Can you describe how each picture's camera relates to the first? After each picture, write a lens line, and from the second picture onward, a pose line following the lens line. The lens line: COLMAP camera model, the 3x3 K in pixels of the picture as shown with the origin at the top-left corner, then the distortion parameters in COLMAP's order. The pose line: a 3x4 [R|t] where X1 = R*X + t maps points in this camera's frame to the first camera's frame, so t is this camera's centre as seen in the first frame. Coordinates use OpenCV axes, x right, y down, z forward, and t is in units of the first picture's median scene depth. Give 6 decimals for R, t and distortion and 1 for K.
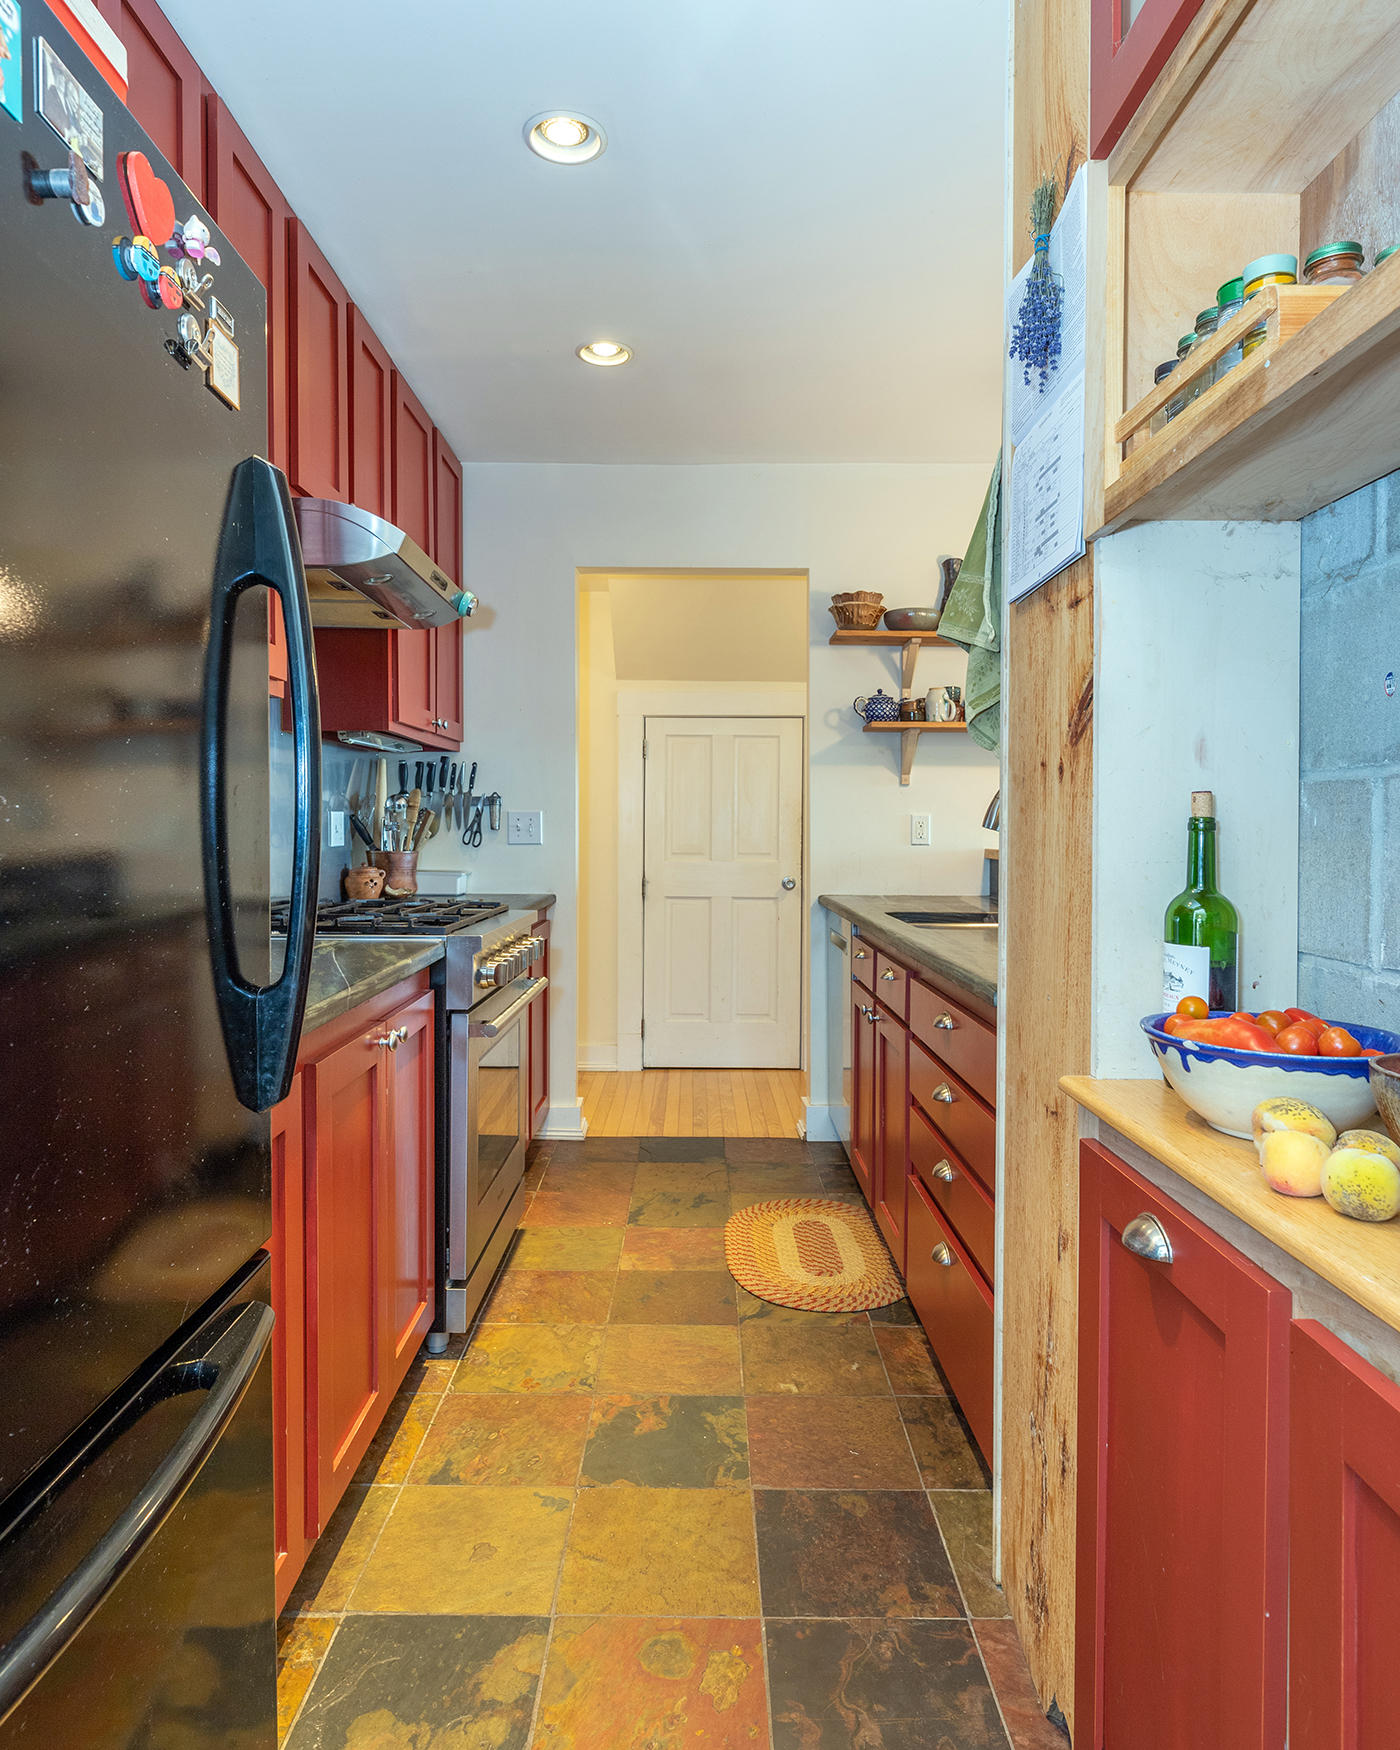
lens RADIAL K [[1123.4, 0, 699.3], [0, 1123.4, 865.7], [0, 0, 1]] dist [-0.000857, -0.001829]
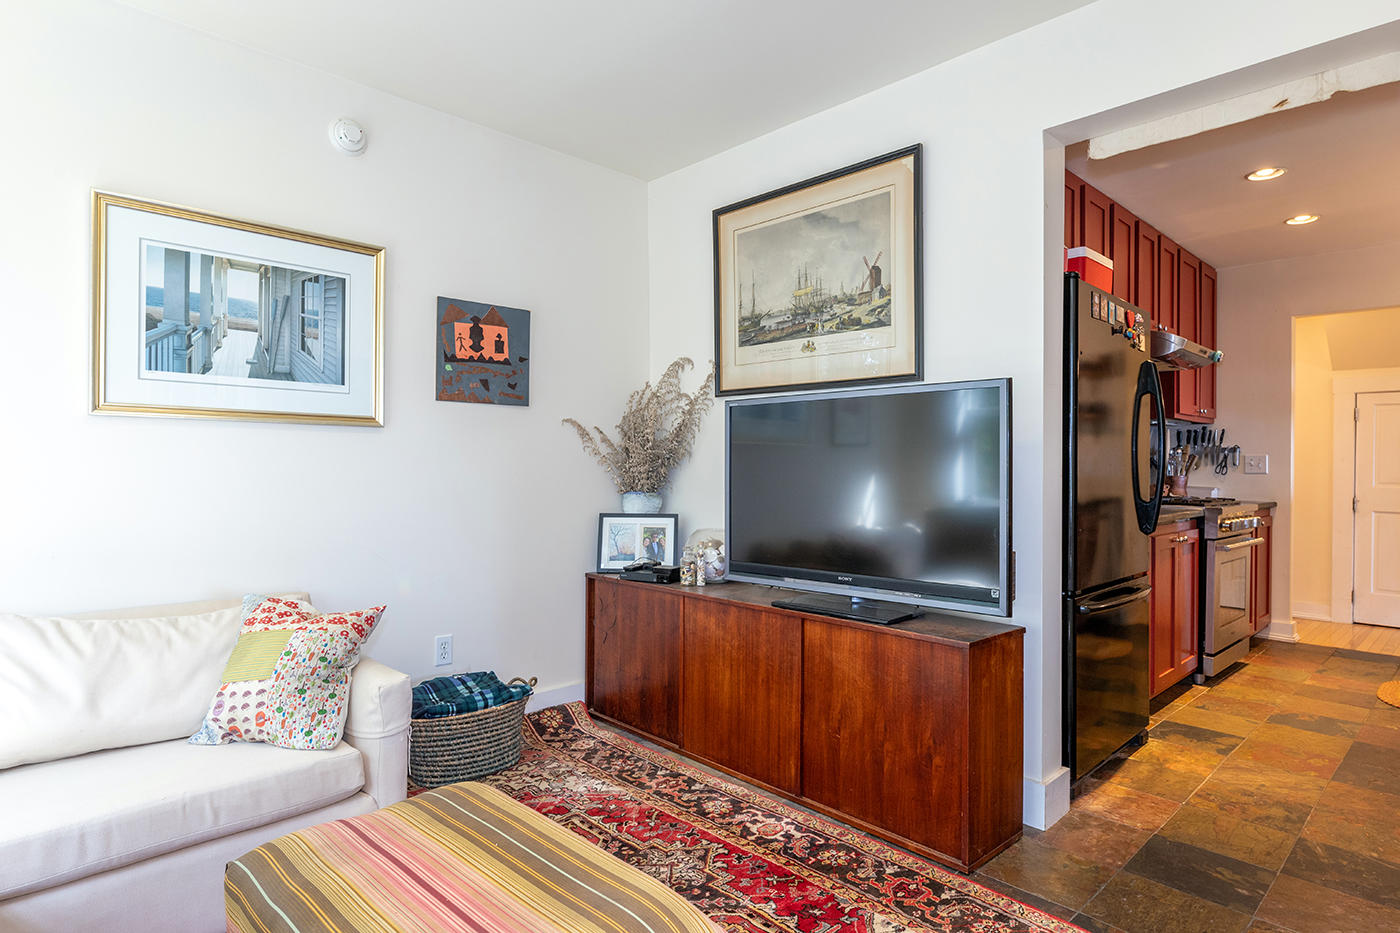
lens RADIAL K [[793.3, 0, 699.0], [0, 793.3, 467.7], [0, 0, 1]] dist [0.005059, 0.000471]
pose [[0.705849, 0.000969, -0.708362, 0.130823], [-0.027001, 0.999309, -0.025538, 0.031573], [0.707847, 0.037152, 0.705388, -0.589224]]
